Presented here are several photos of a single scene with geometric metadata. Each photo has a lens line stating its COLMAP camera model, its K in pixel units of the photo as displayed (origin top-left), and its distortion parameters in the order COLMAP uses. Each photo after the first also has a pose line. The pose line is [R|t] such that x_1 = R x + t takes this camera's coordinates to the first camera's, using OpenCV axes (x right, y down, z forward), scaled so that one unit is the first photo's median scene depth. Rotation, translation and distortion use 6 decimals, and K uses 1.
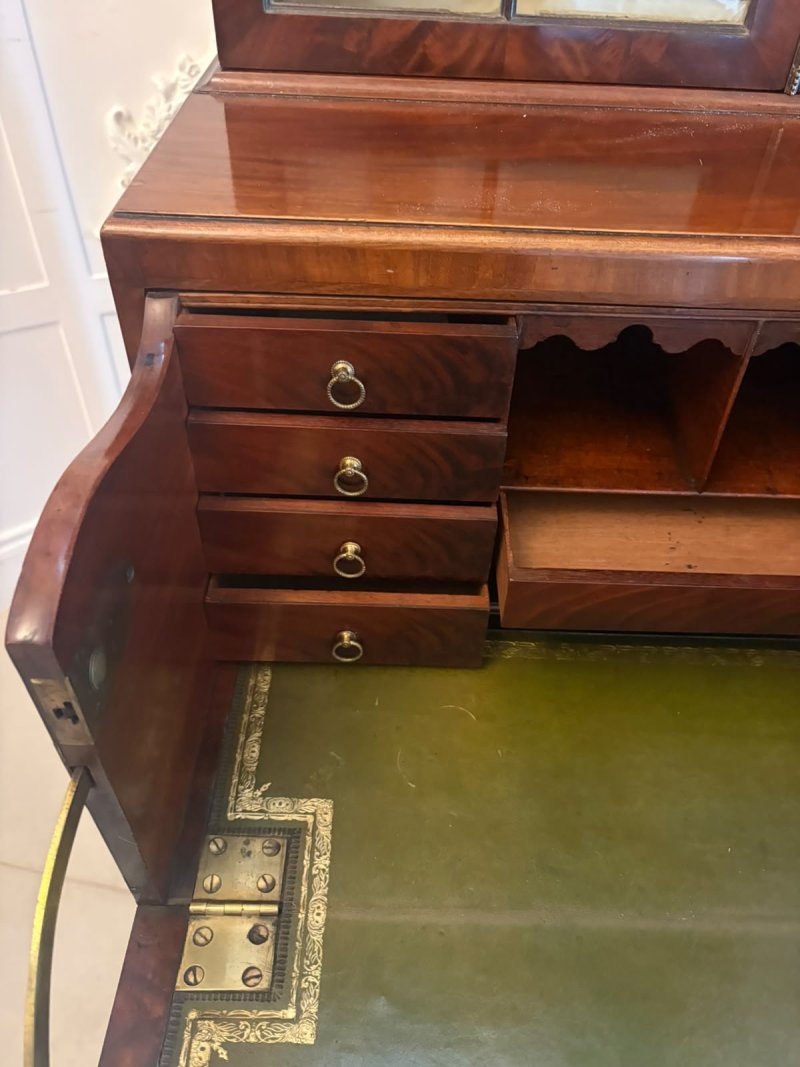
lens RADIAL K [[809.3, 0, 406.5], [0, 809.3, 531.3], [0, 0, 1]] dist [0.030981, -0.027445]
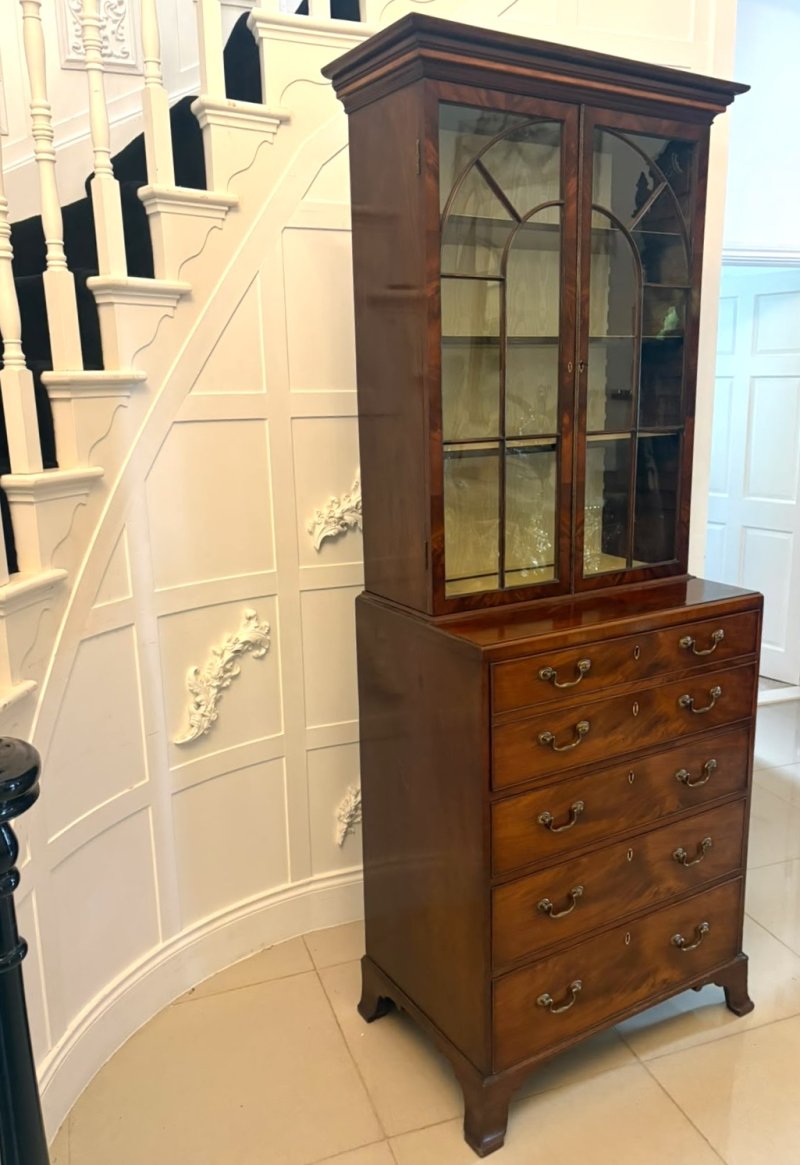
lens RADIAL K [[942.4, 0, 431.1], [0, 942.4, 593.5], [0, 0, 1]] dist [0.016928, 0.013111]
pose [[0.837307, -0.164802, 0.521304, -2.235250], [0.405848, 0.826240, -0.390661, 0.826394], [-0.366340, 0.538673, 0.758701, -1.918482]]
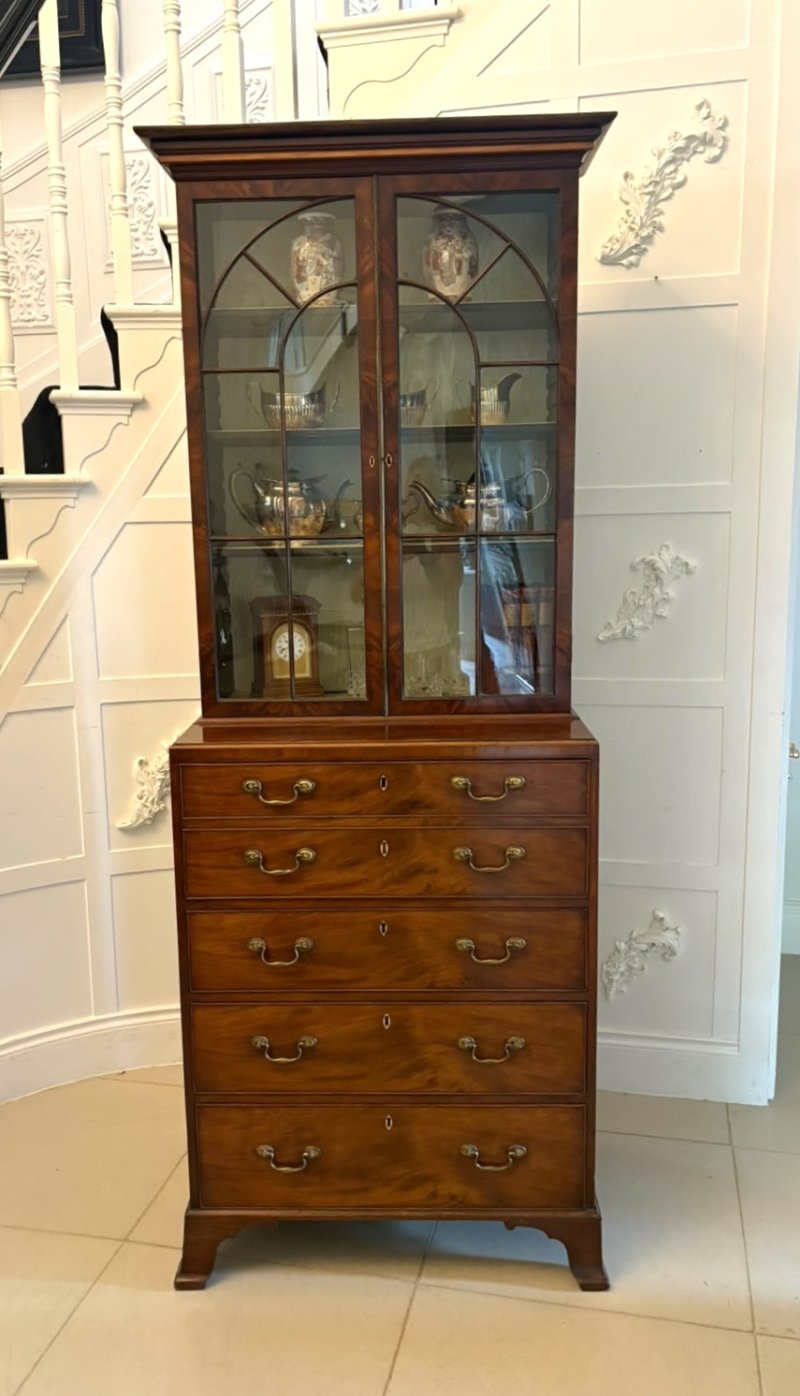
lens RADIAL K [[1131.9, 0, 375.5], [0, 1131.9, 706.0], [0, 0, 1]] dist [0.044782, -0.035141]
pose [[0.998580, -0.046469, -0.026062, 0.572223], [0.024161, 0.830940, -0.555837, 1.897929], [0.047485, 0.554418, 0.830883, -2.702400]]
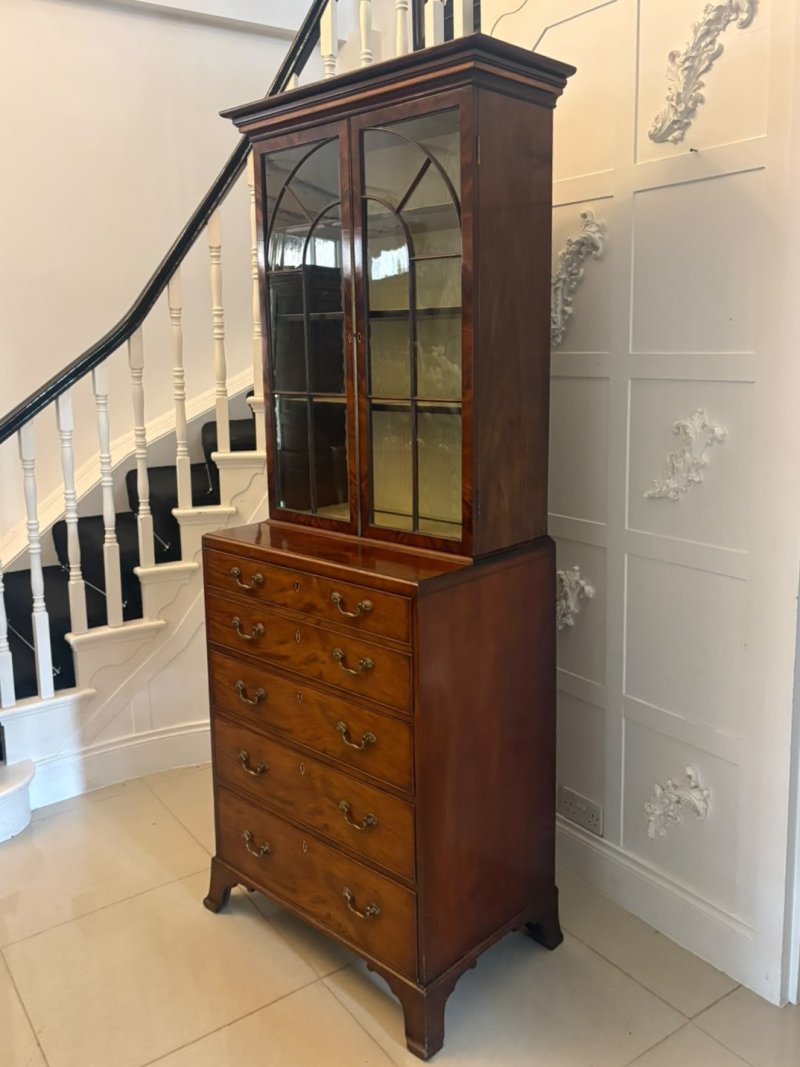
lens RADIAL K [[901.8, 0, 401.7], [0, 901.8, 485.3], [0, 0, 1]] dist [0.045151, -0.039823]
pose [[0.738063, 0.063607, -0.671726, 3.695054], [-0.434510, 0.806445, -0.401057, 0.959115], [0.516200, 0.587878, 0.622846, -1.825091]]
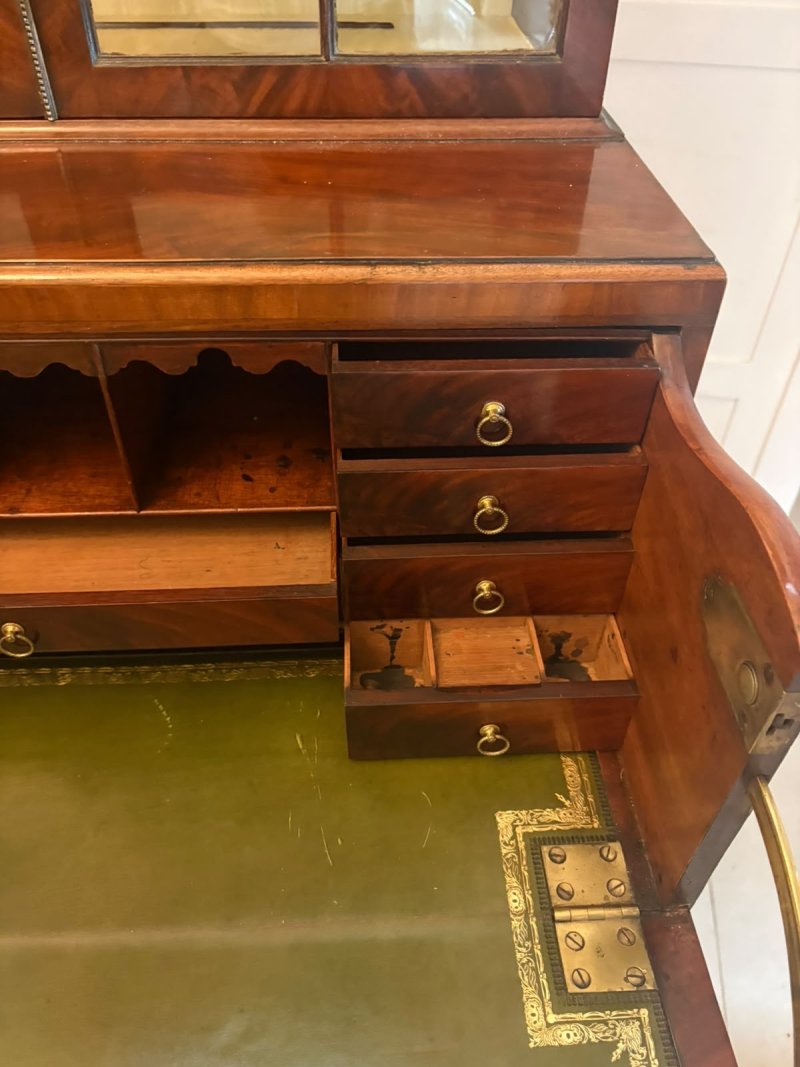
lens RADIAL K [[809.3, 0, 398.5], [0, 809.3, 536.7], [0, 0, 1]] dist [0.030981, -0.027445]
pose [[0.998108, -0.054731, 0.028005, 0.889520], [0.055353, 0.998226, -0.021915, 0.030961], [-0.026756, 0.023424, 0.999368, -0.019712]]
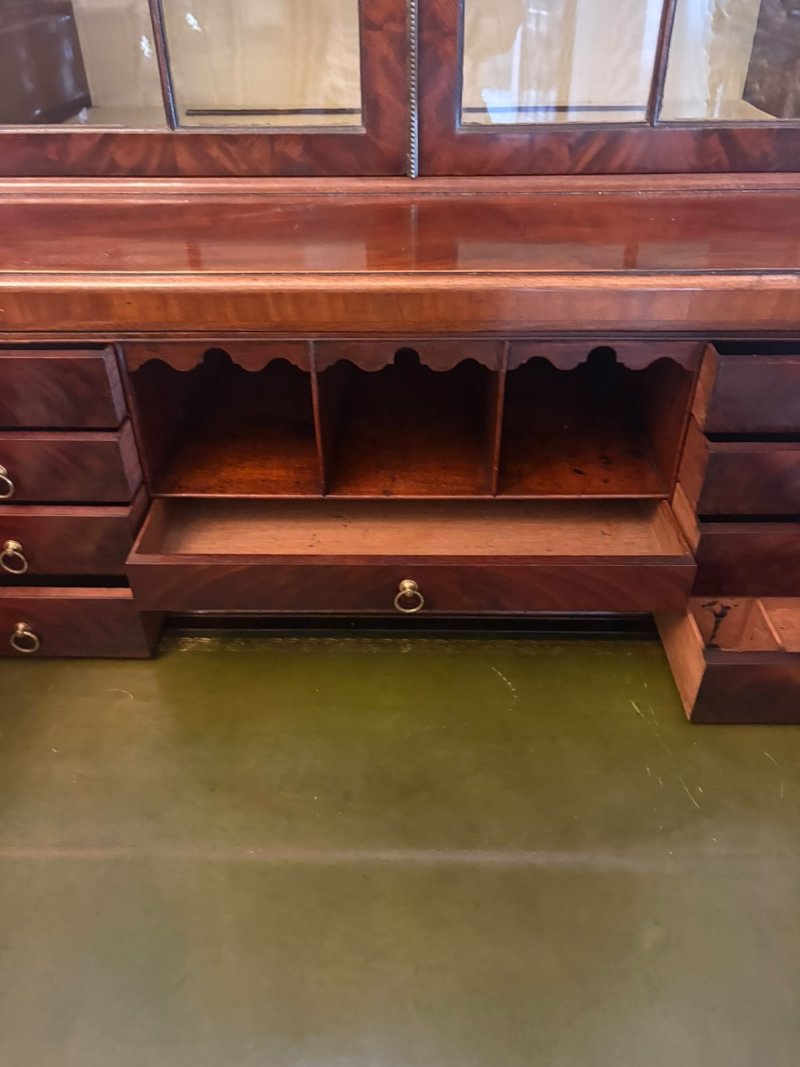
lens RADIAL K [[809.3, 0, 396.2], [0, 809.3, 529.4], [0, 0, 1]] dist [0.030981, -0.027445]
pose [[0.999078, -0.028967, -0.031691, 0.494069], [0.024285, 0.989958, -0.139263, 0.163943], [0.035406, 0.138365, 0.989748, -0.142922]]
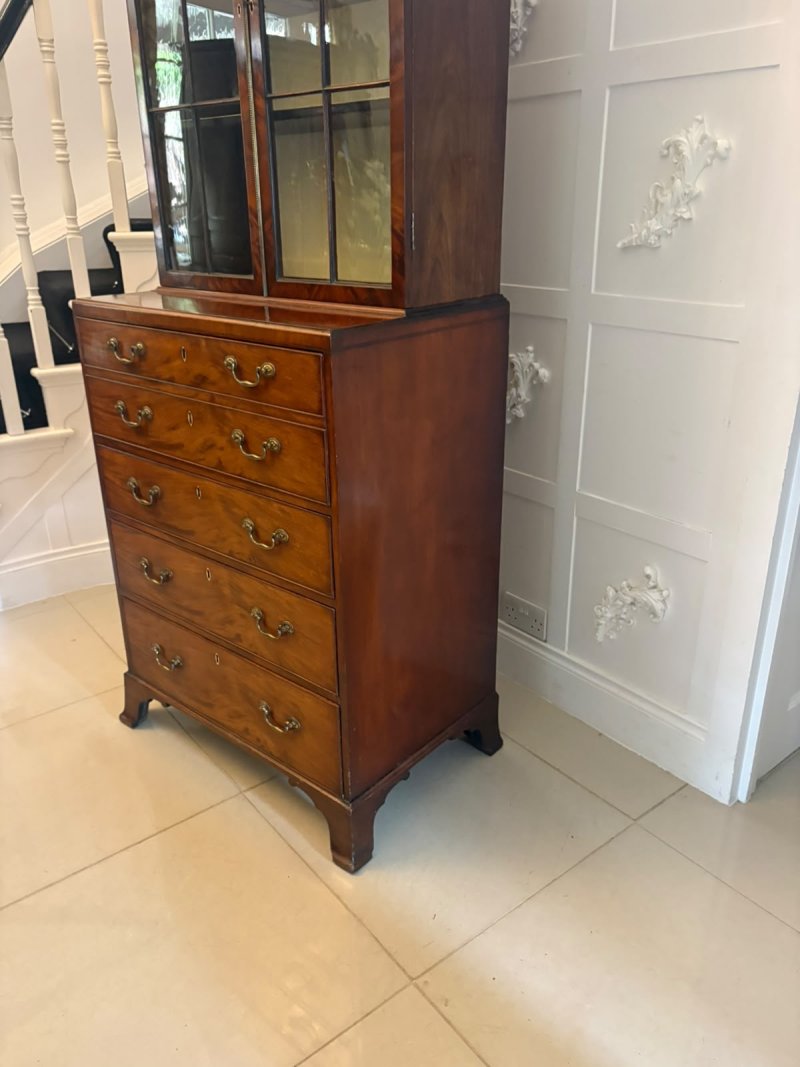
lens RADIAL K [[809.3, 0, 406.8], [0, 809.3, 531.8], [0, 0, 1]] dist [0.030981, -0.027445]
pose [[0.776383, 0.202076, -0.596988, 3.087941], [-0.409969, 0.881351, -0.234833, 0.808557], [0.478702, 0.427067, 0.767110, -0.785424]]
